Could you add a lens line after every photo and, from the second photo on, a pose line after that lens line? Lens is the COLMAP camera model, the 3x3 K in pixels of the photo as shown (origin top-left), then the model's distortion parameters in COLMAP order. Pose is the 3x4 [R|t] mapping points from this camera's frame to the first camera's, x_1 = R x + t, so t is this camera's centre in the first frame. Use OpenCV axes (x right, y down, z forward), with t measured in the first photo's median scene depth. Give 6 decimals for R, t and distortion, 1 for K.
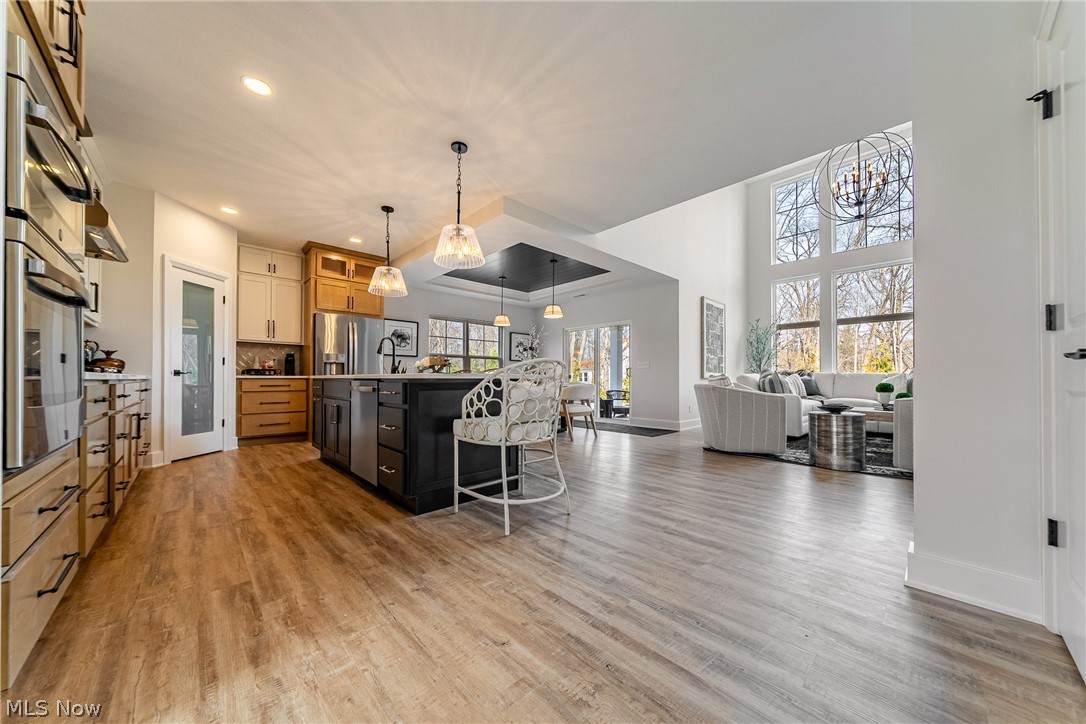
lens RADIAL K [[374.6, 0, 543.7], [0, 374.6, 375.8], [0, 0, 1]] dist [0.000225, 0.000021]
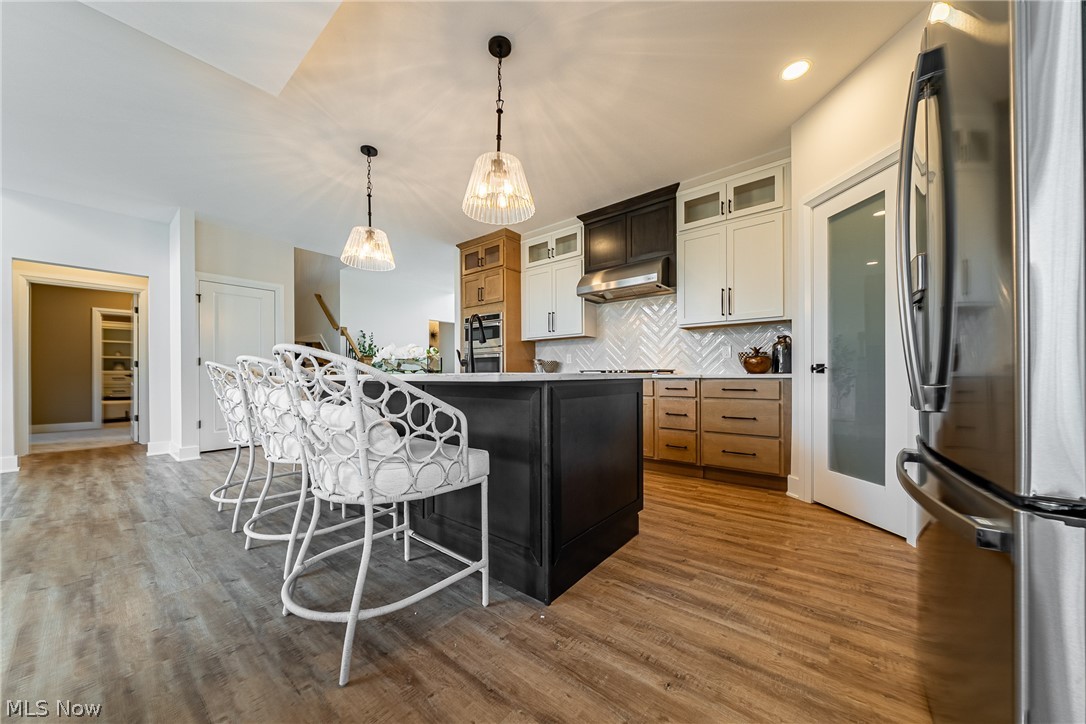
lens RADIAL K [[374.6, 0, 543.7], [0, 374.6, 375.8], [0, 0, 1]] dist [0.000225, 0.000021]
pose [[-0.991145, 0.006537, -0.132627, -0.473979], [0.007419, 0.999954, -0.006156, 0.006121], [0.132580, -0.007085, -0.991147, 1.759597]]
